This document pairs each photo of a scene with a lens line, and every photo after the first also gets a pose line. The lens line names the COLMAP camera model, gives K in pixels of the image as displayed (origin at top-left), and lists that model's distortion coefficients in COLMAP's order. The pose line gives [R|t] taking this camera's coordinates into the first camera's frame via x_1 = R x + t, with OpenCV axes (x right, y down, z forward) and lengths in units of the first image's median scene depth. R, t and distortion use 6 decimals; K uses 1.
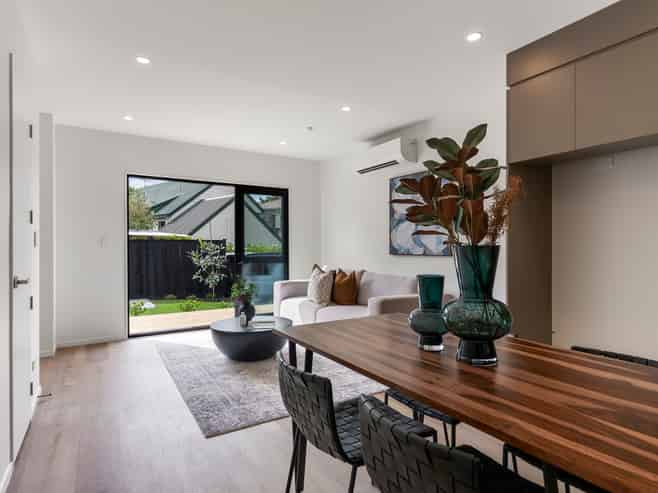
lens RADIAL K [[368.8, 0, 329.0], [0, 368.8, 246.5], [0, 0, 1]] dist [0.000062, 0.000508]
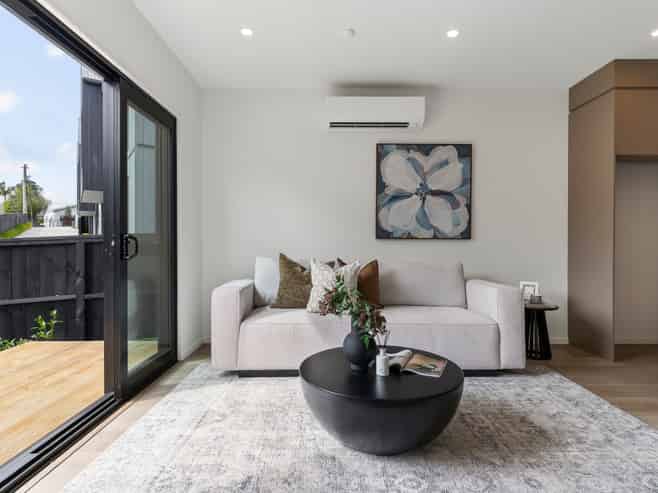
lens RADIAL K [[368.8, 0, 329.0], [0, 368.8, 246.5], [0, 0, 1]] dist [0.000062, 0.000508]
pose [[0.544758, -0.010800, 0.838524, -0.586938], [-0.001504, 0.999903, 0.013856, 0.028790], [-0.838592, -0.008809, 0.544688, 0.683549]]
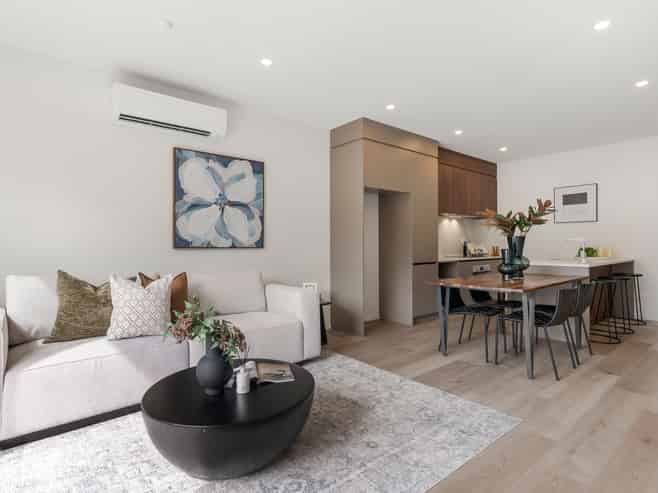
lens RADIAL K [[351.7, 0, 329.0], [0, 351.7, 246.5], [0, 0, 1]] dist [-0.001333, -0.000227]
pose [[-0.116635, -0.007723, 0.993145, -0.607525], [0.000823, 0.999969, 0.007872, 0.013022], [-0.993174, 0.001736, -0.116625, 0.809540]]
